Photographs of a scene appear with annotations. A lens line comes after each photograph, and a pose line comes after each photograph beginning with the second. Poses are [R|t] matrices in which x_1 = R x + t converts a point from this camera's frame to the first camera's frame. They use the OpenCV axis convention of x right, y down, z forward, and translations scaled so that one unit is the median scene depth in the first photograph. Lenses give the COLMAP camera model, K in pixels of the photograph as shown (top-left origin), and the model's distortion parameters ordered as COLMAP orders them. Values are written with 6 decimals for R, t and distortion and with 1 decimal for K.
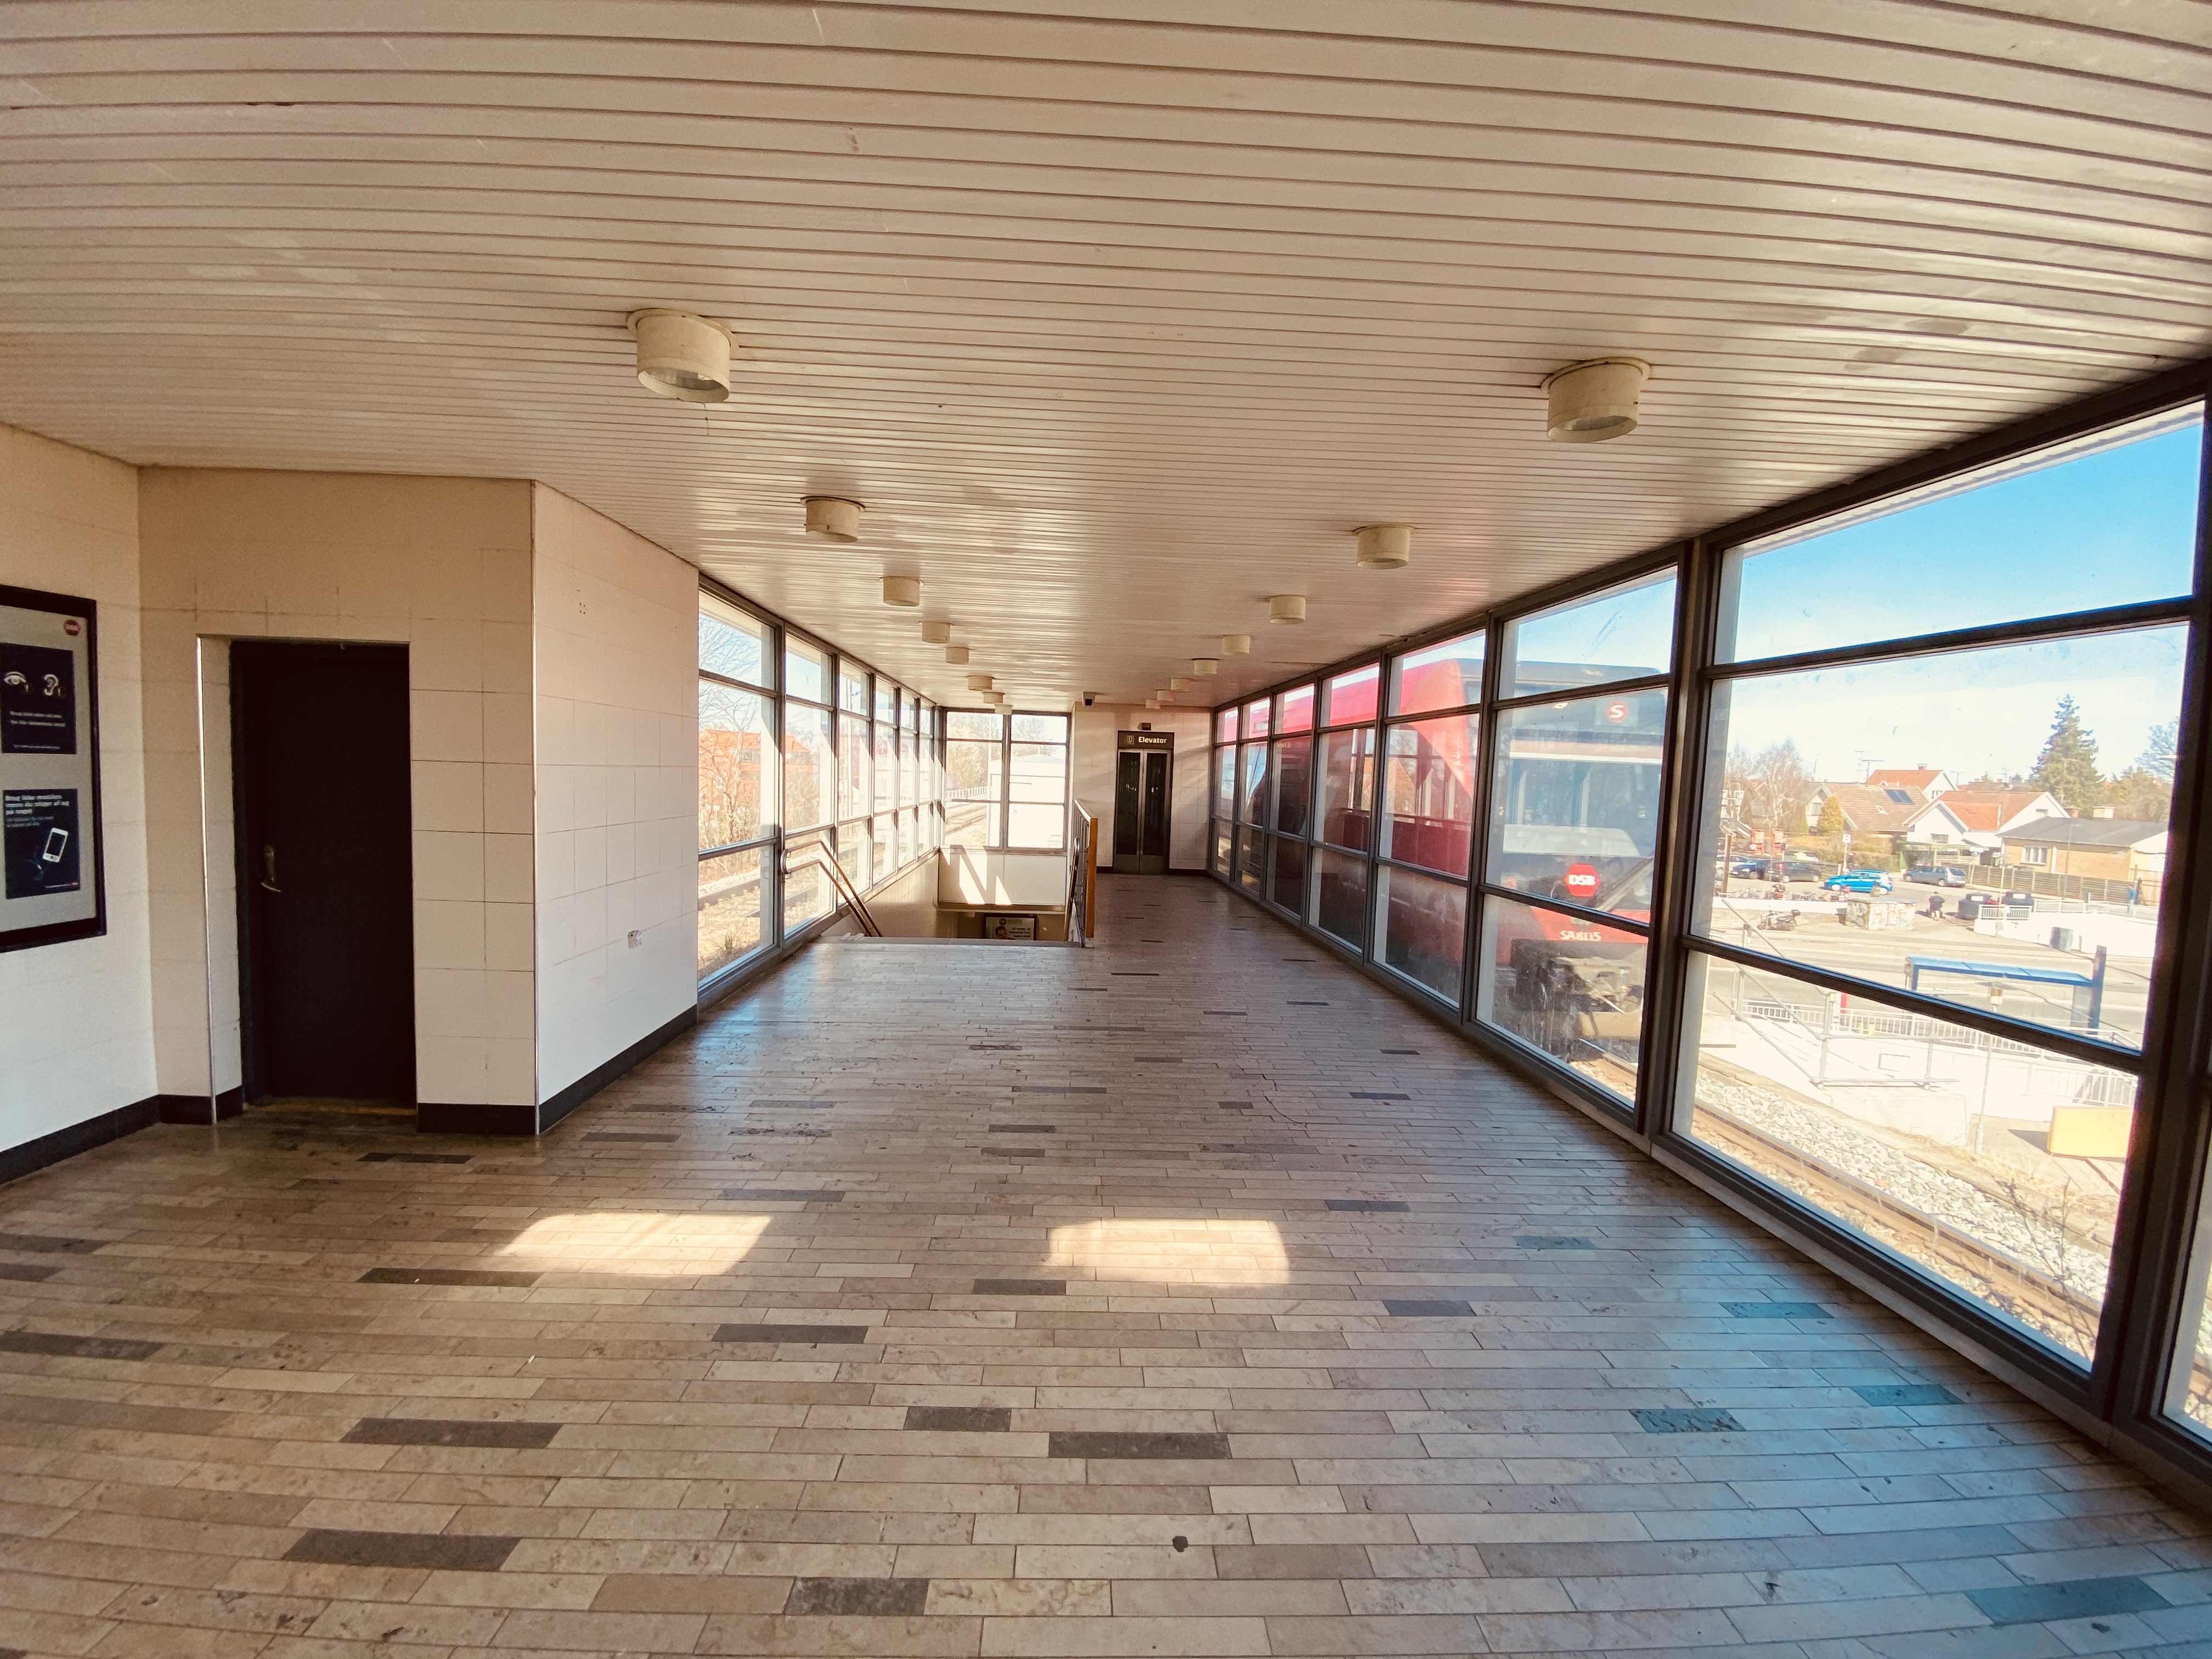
lens RADIAL K [[903.3, 0, 1105.0], [0, 903.3, 833.4], [0, 0, 1]] dist [-0.001853, -0.011179]
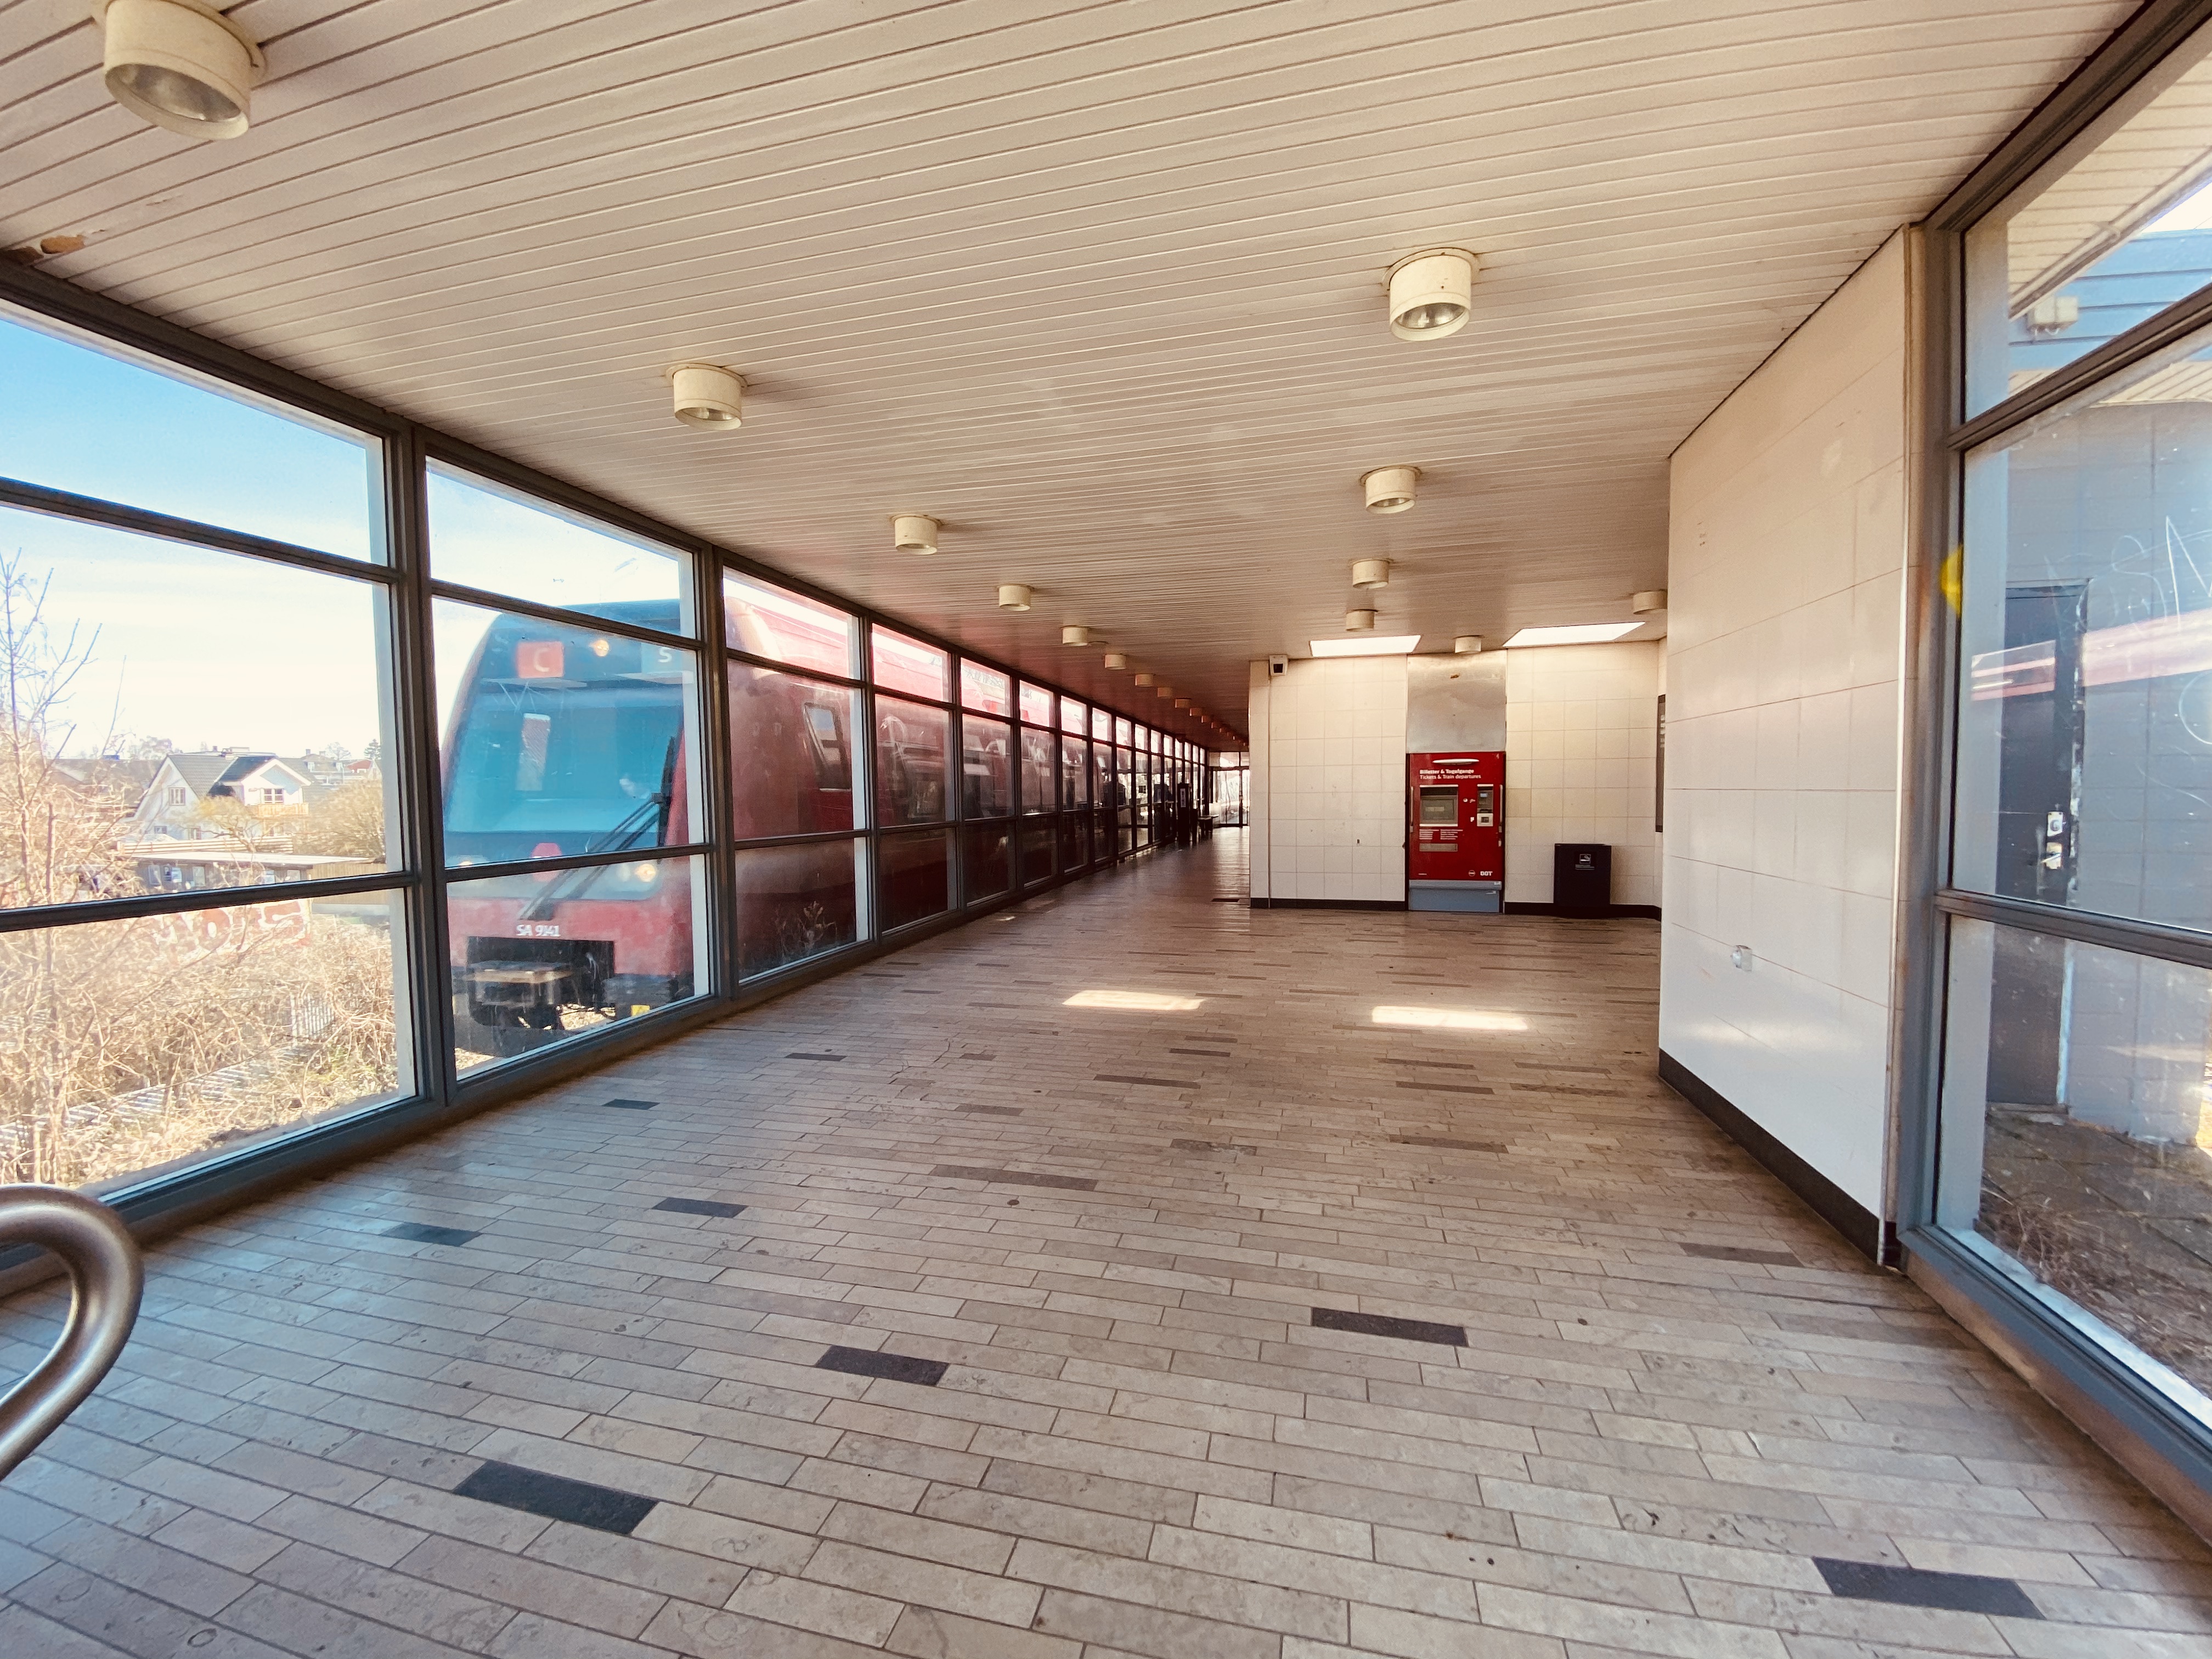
lens RADIAL K [[903.3, 0, 1086.2], [0, 903.3, 825.8], [0, 0, 1]] dist [-0.001853, -0.011179]
pose [[-0.954358, -0.041838, 0.295720, -0.262234], [-0.007349, 0.993130, 0.116788, -0.069215], [-0.298574, 0.109284, -0.948109, 1.975087]]
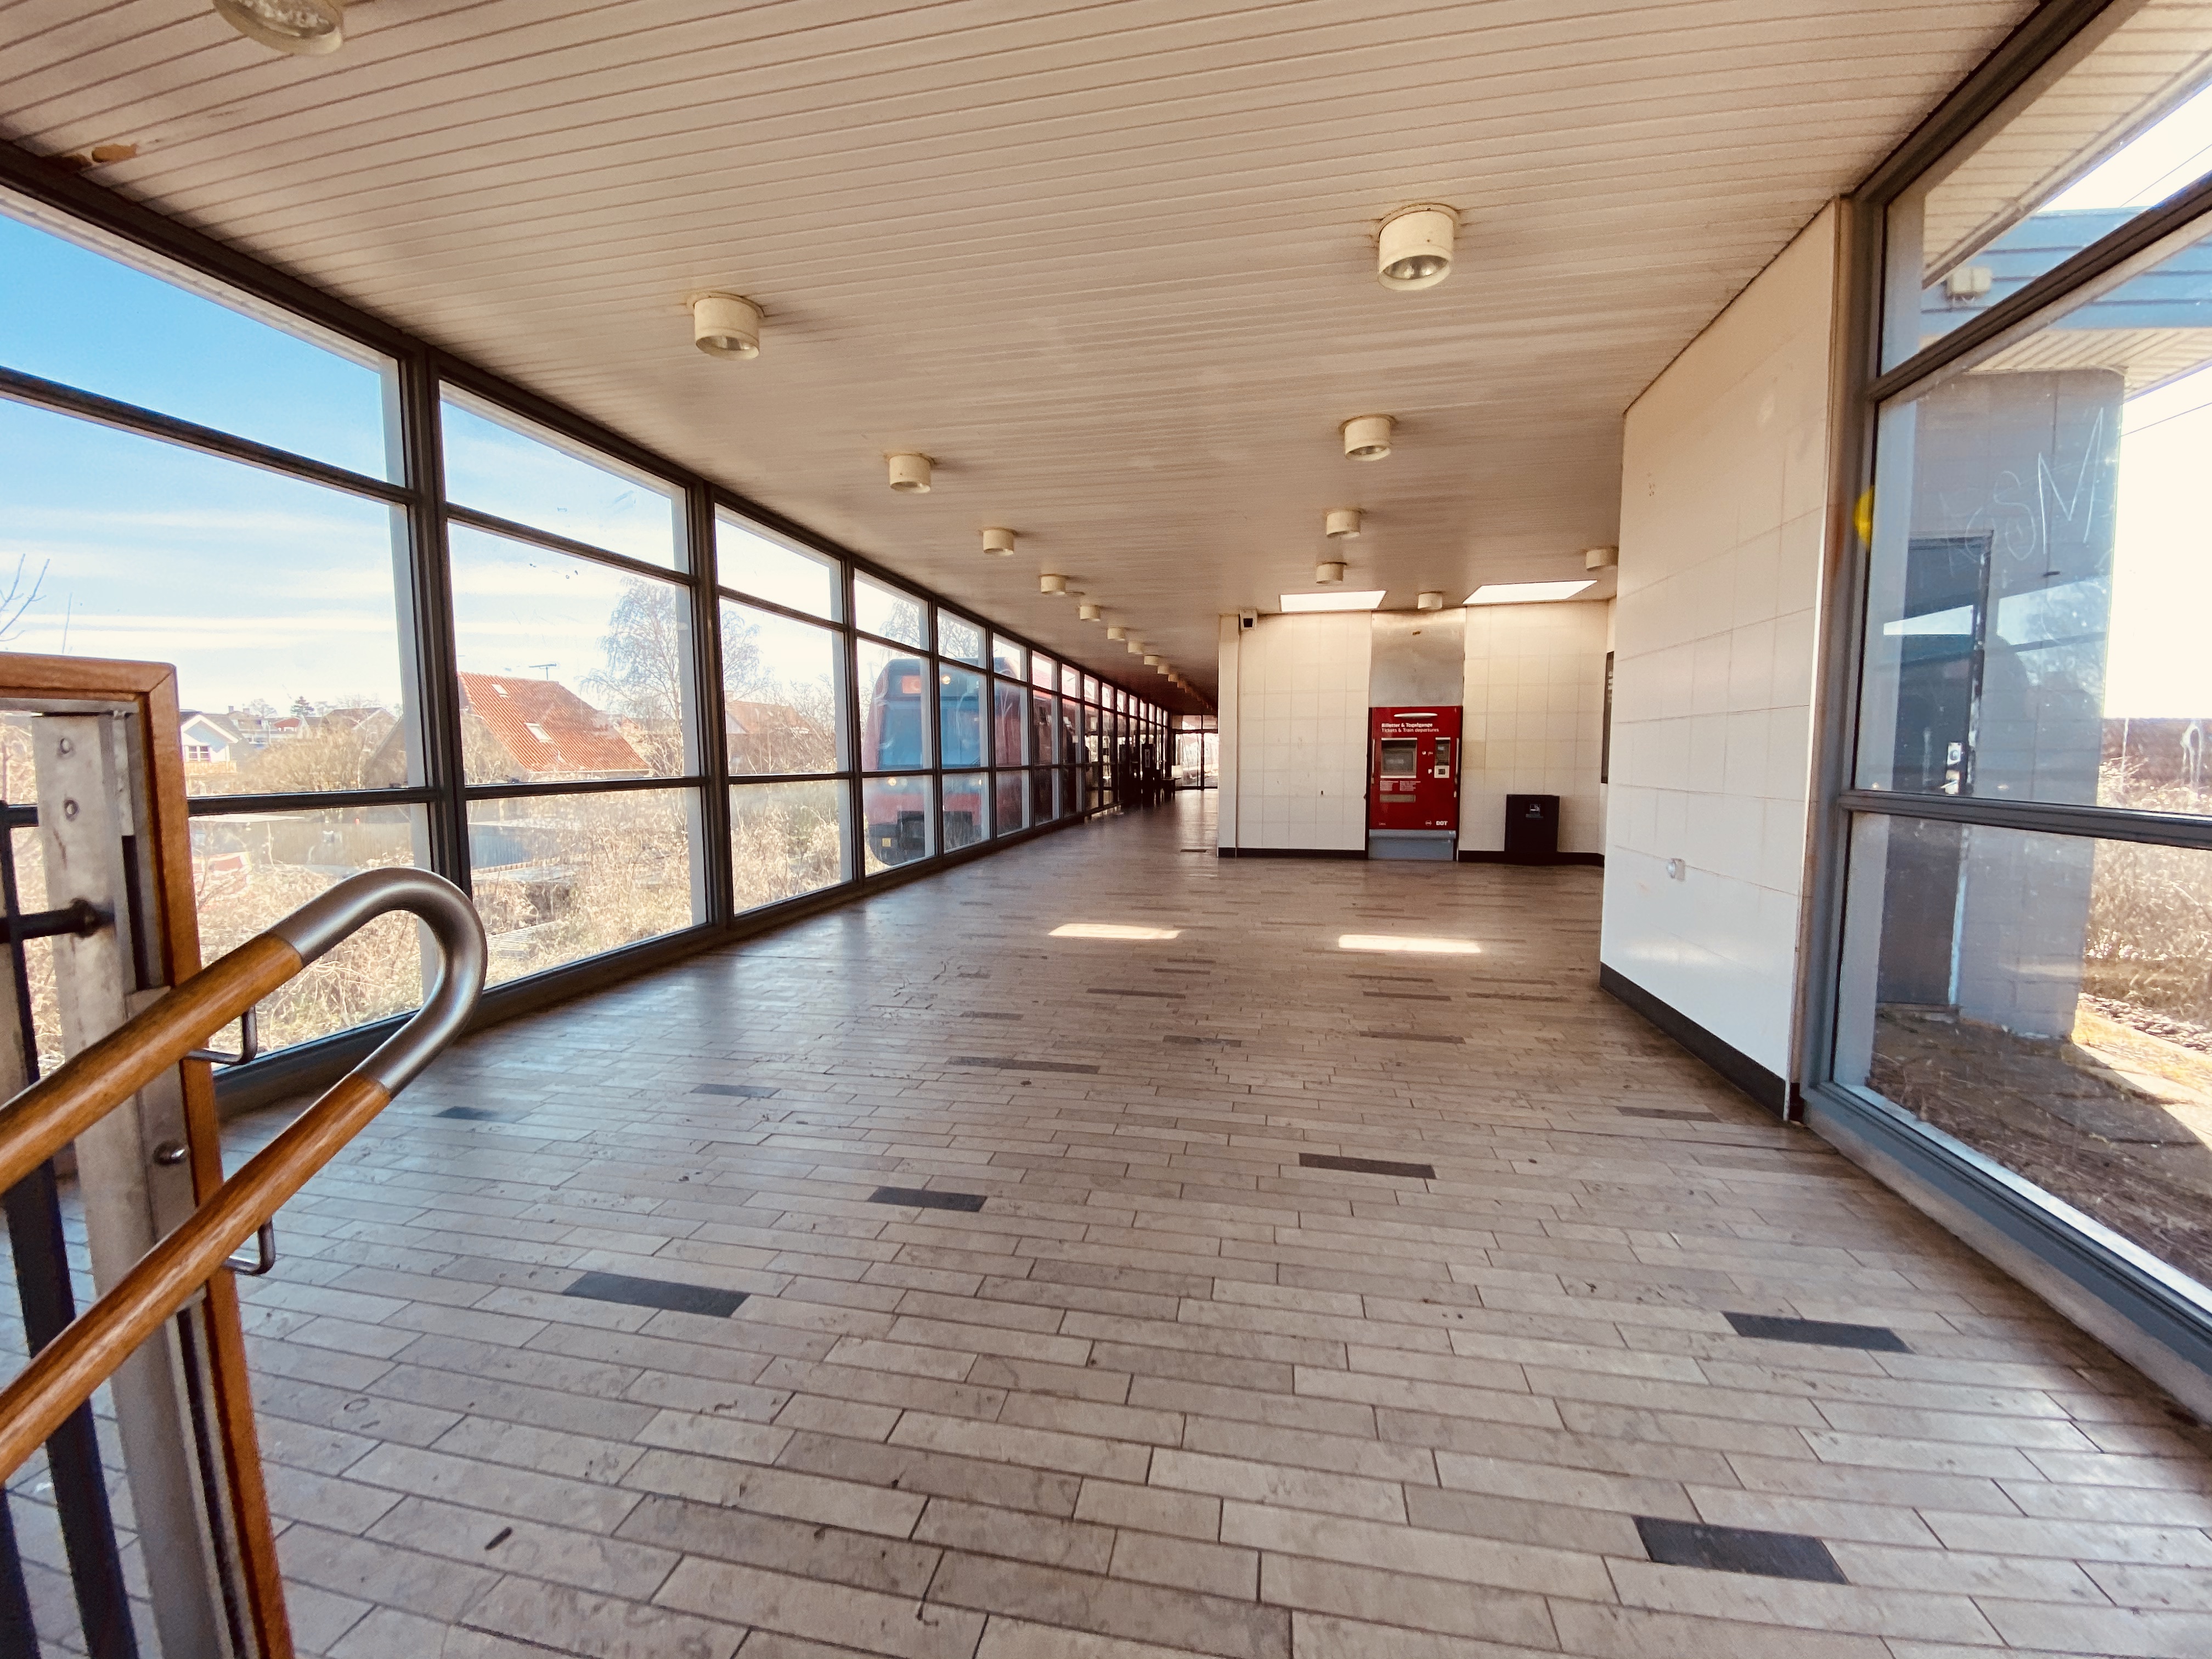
lens RADIAL K [[903.3, 0, 1090.4], [0, 903.3, 825.6], [0, 0, 1]] dist [-0.001853, -0.011179]
pose [[-0.967589, -0.055752, 0.246300, -0.240906], [-0.017325, 0.987683, 0.155508, -0.028396], [-0.251936, 0.146201, -0.956637, 2.059416]]
